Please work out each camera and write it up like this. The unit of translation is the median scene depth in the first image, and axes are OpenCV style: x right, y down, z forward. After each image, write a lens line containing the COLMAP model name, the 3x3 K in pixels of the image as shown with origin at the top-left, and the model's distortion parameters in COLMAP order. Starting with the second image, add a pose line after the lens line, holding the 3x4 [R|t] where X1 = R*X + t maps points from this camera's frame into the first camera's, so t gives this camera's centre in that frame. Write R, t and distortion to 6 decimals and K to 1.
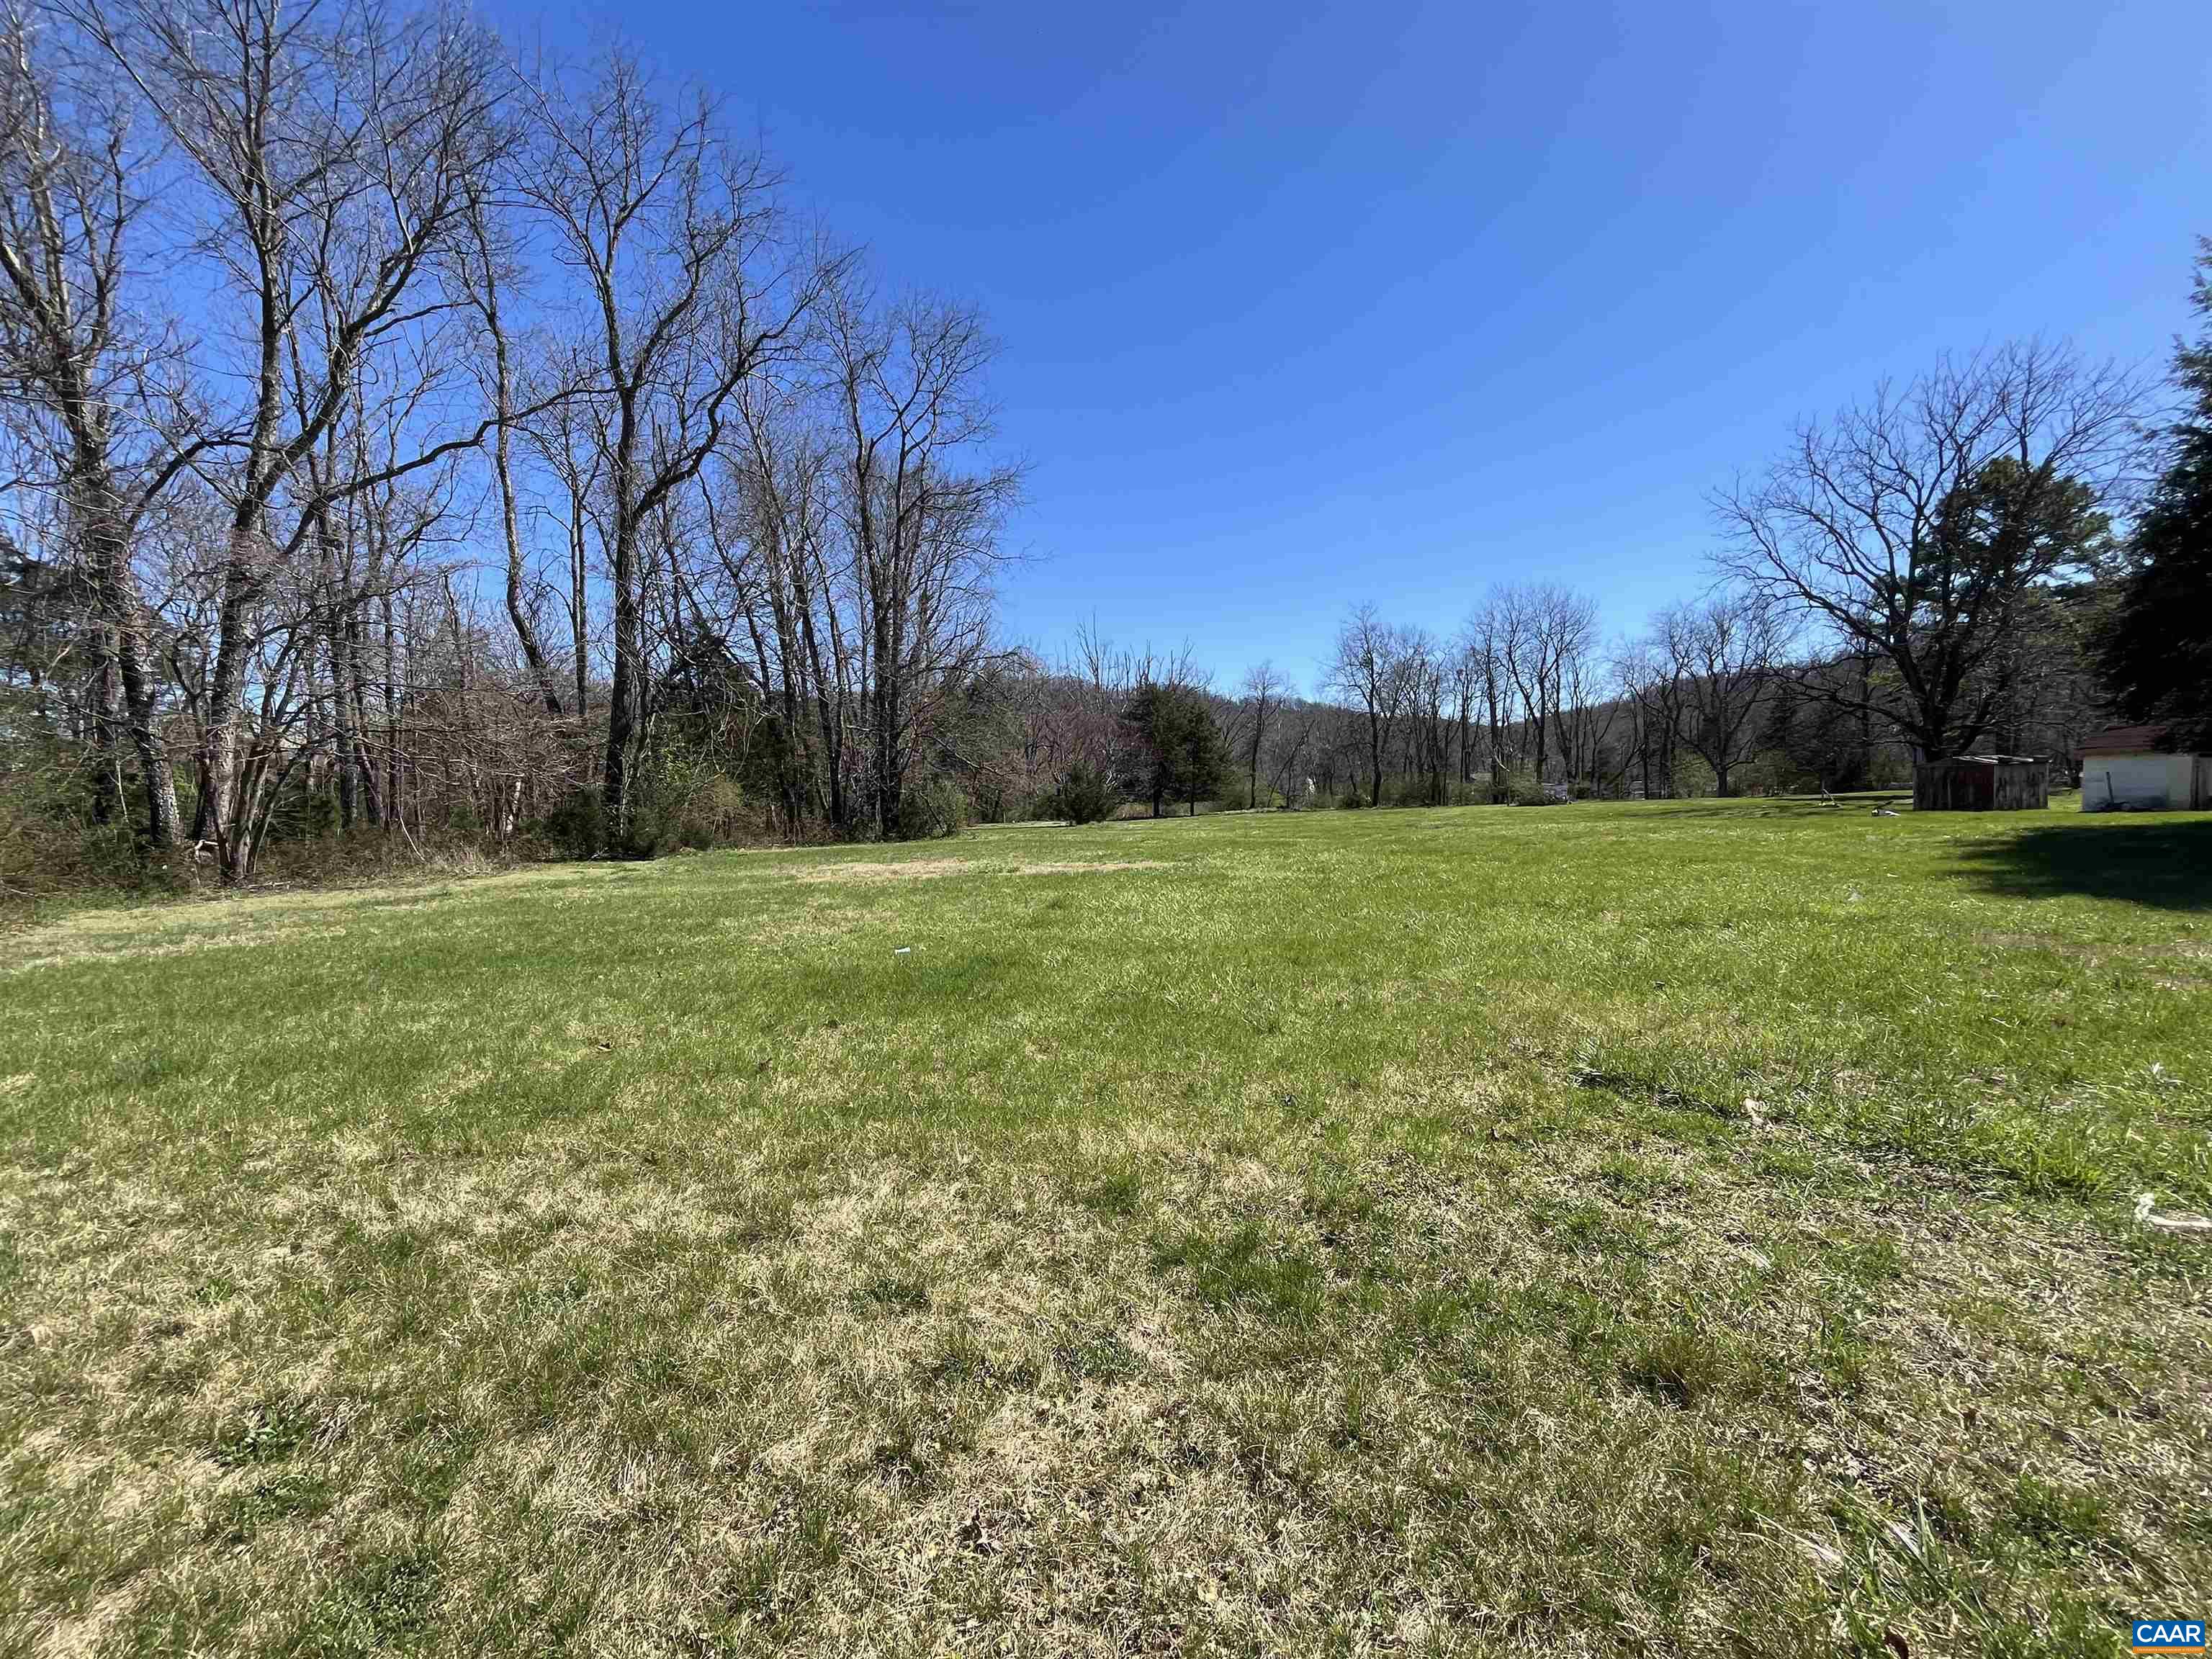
lens RADIAL K [[892.4, 0, 1091.0], [0, 892.4, 830.4], [0, 0, 1]] dist [-0.000038, 0.000136]
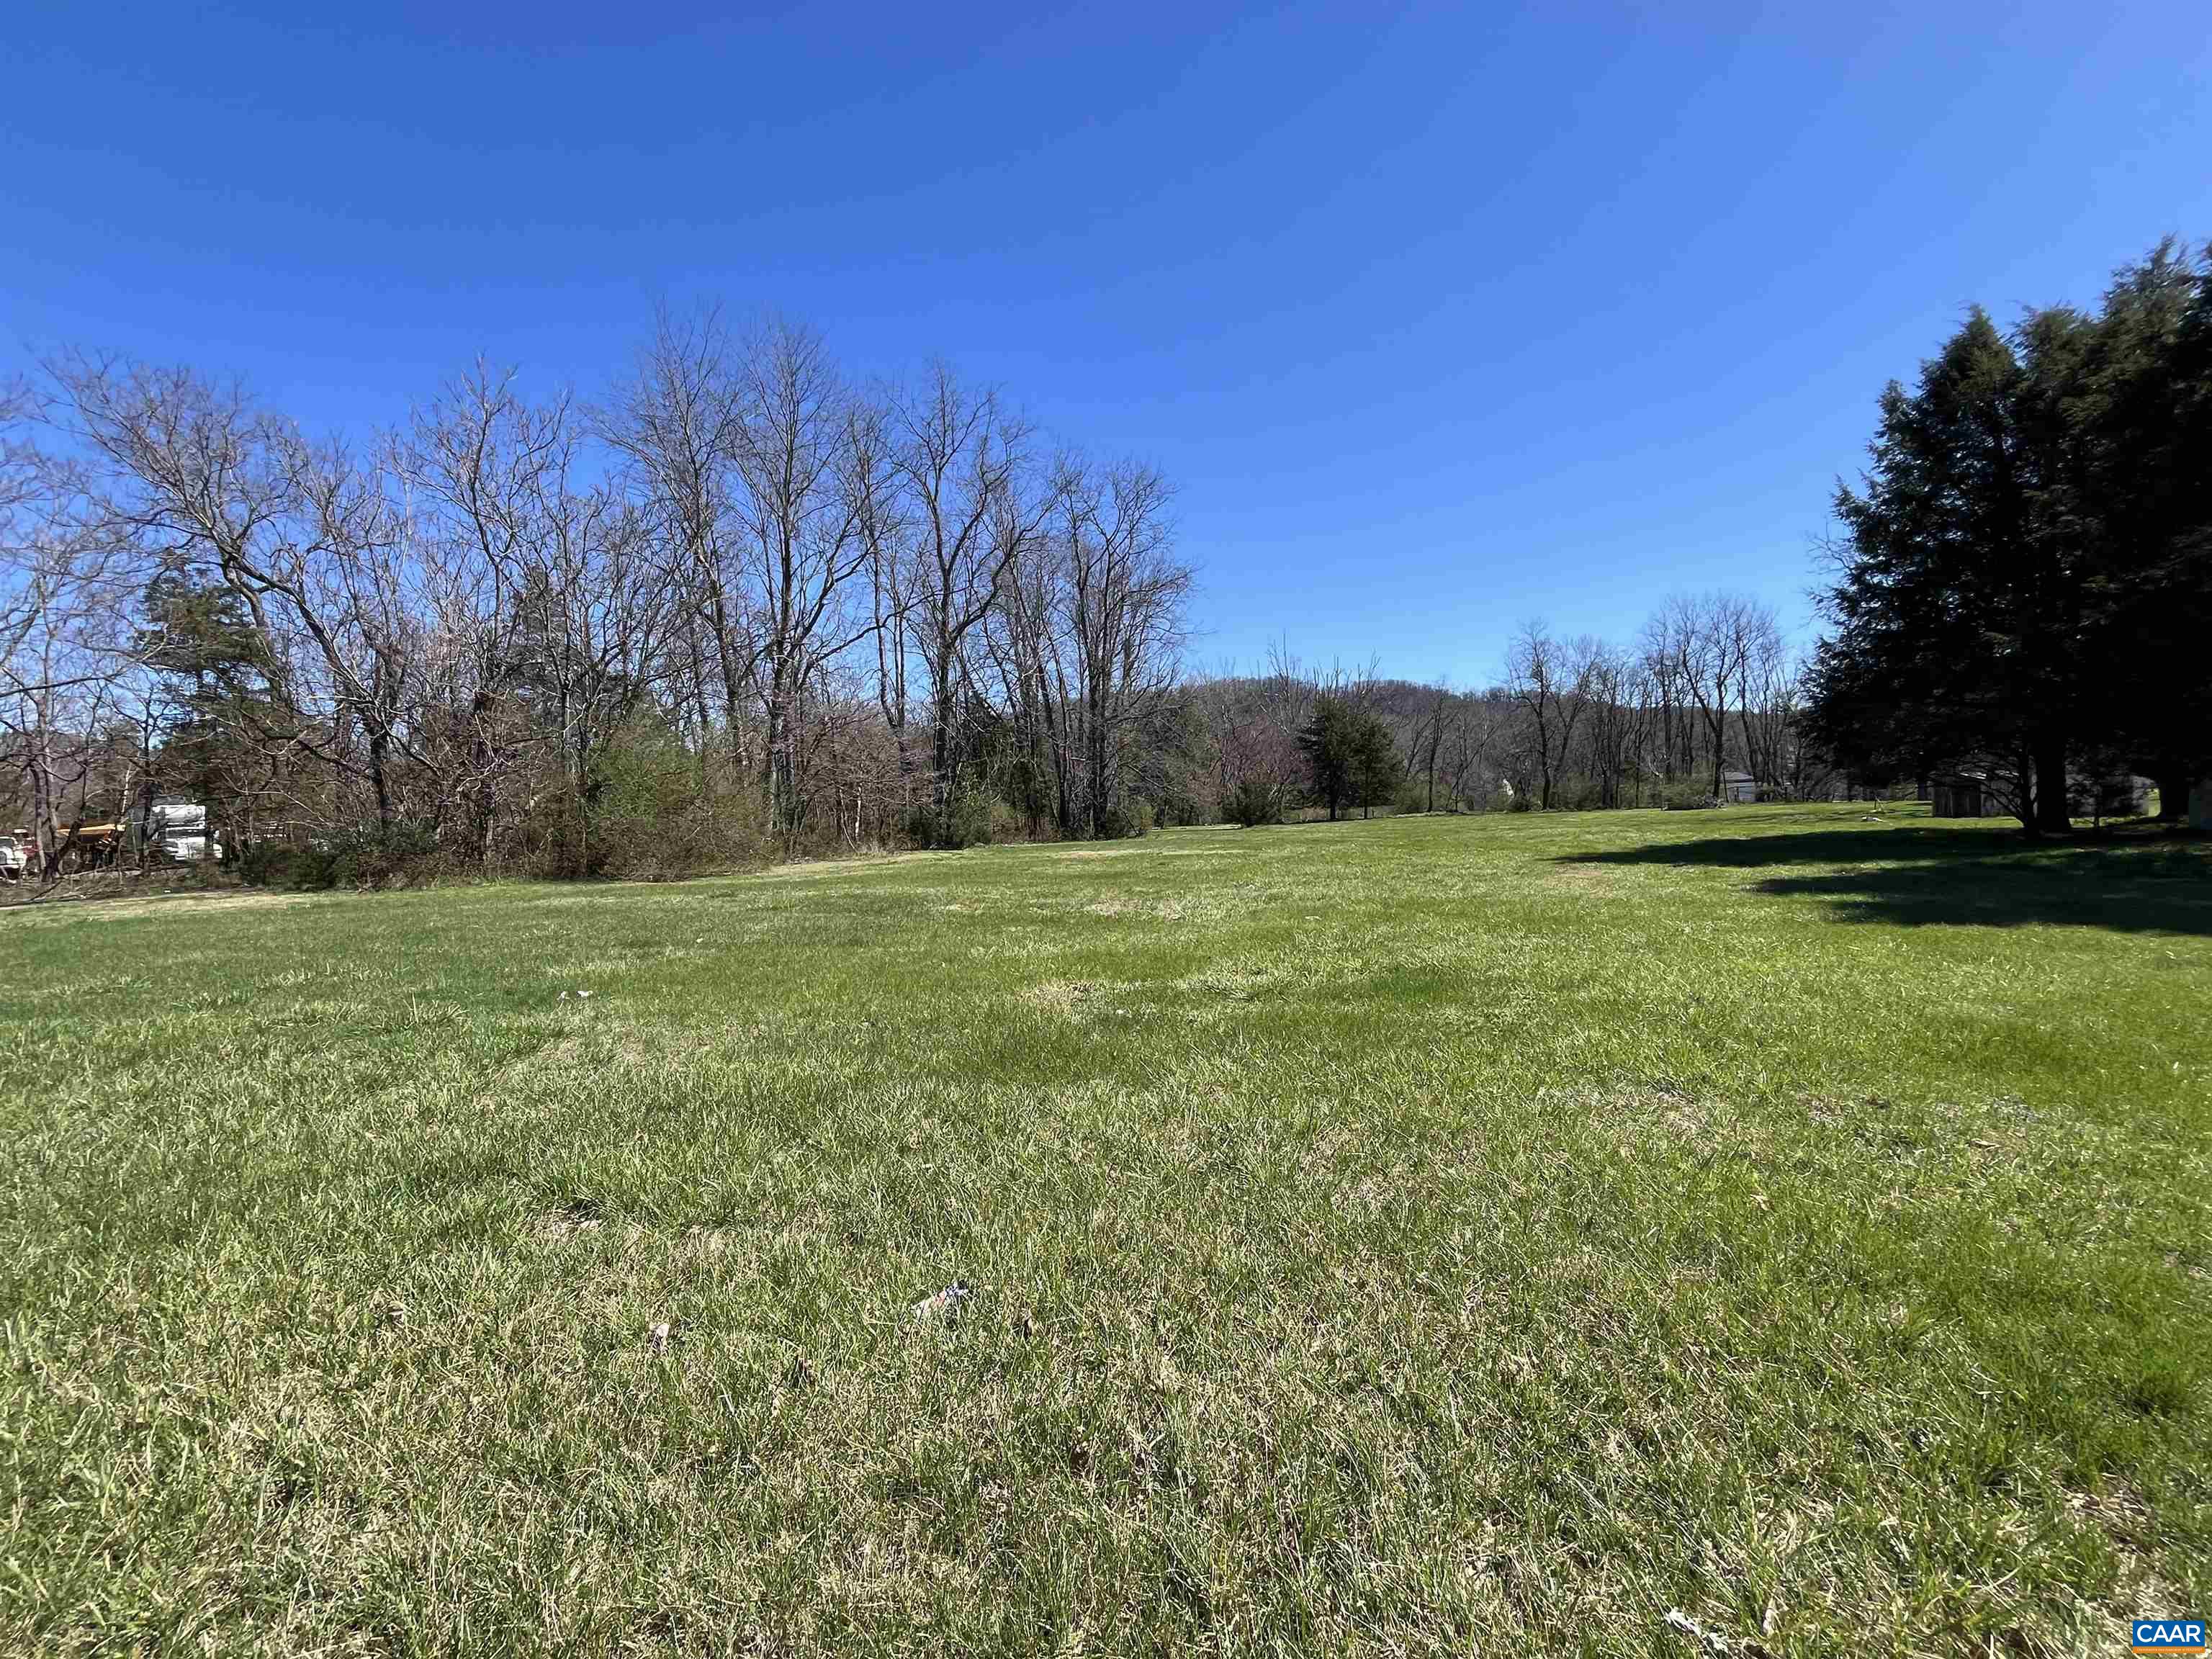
lens RADIAL K [[892.4, 0, 1107.2], [0, 892.4, 830.6], [0, 0, 1]] dist [-0.000038, 0.000136]
pose [[0.976582, 0.001702, -0.215139, 0.086387], [-0.001870, 0.999998, -0.000580, -0.001947], [0.215138, 0.000969, 0.976583, -0.361636]]
